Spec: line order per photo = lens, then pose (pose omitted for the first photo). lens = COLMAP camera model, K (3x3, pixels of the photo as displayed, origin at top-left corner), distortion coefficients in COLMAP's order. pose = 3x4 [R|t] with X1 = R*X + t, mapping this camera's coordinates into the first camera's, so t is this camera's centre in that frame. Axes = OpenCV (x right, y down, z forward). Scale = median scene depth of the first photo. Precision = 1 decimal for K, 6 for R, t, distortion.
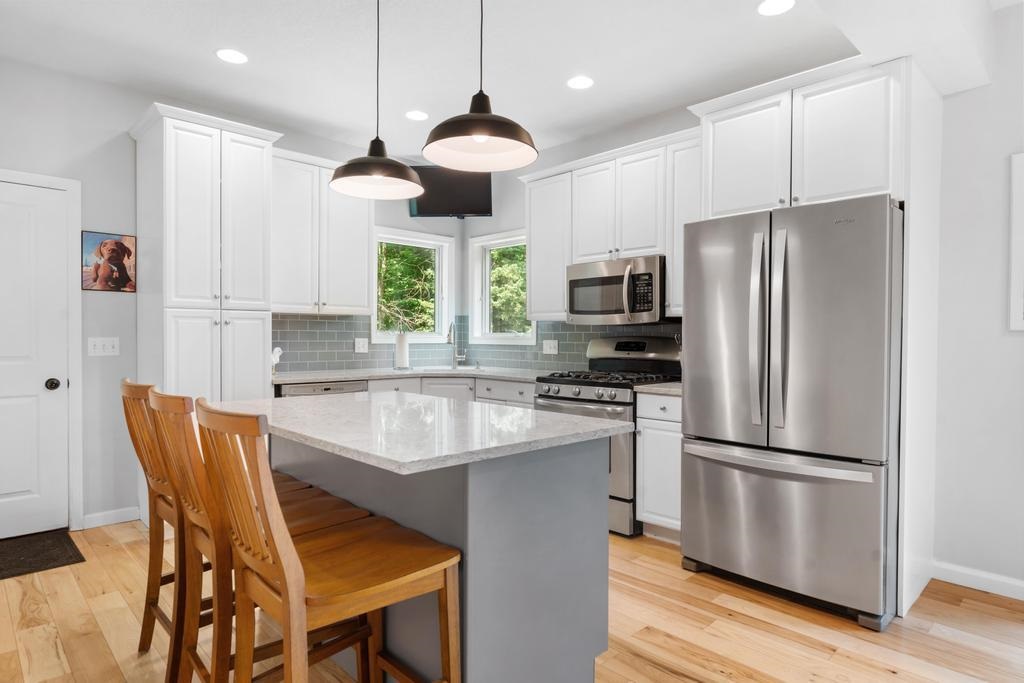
lens RADIAL K [[581.2, 0, 511.5], [0, 581.2, 342.3], [0, 0, 1]] dist [0.006433, 0.003269]
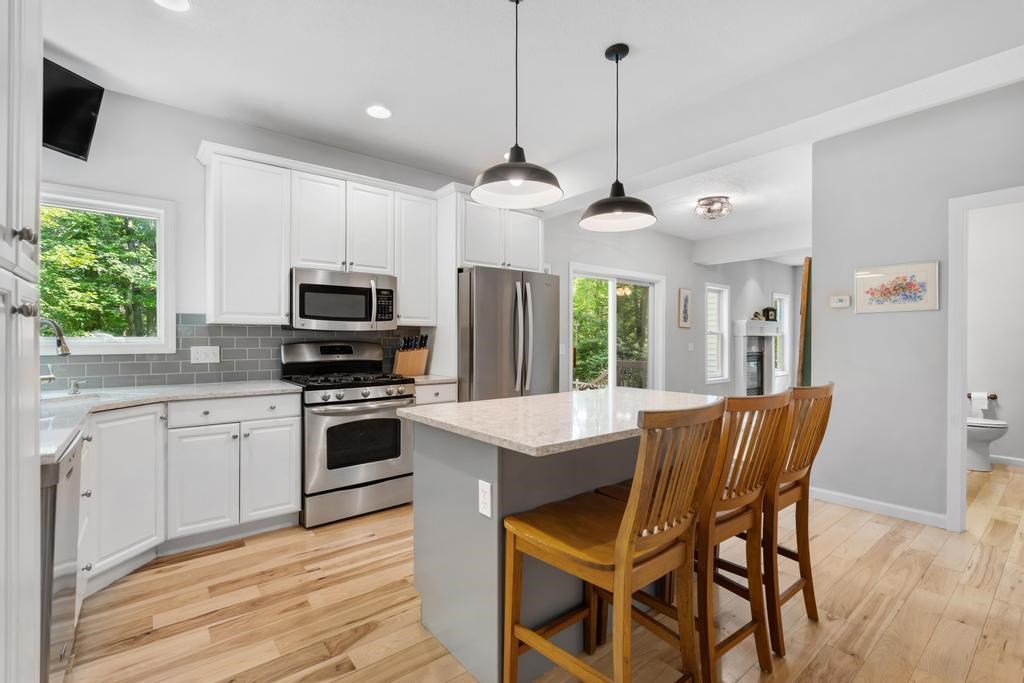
lens RADIAL K [[465.2, 0, 511.9], [0, 465.2, 337.1], [0, 0, 1]] dist [-0.001569, -0.000239]
pose [[0.095759, -0.003419, 0.995399, -0.641172], [0.010279, 0.999944, 0.002445, -0.016008], [-0.995352, 0.009997, 0.095788, 0.577770]]
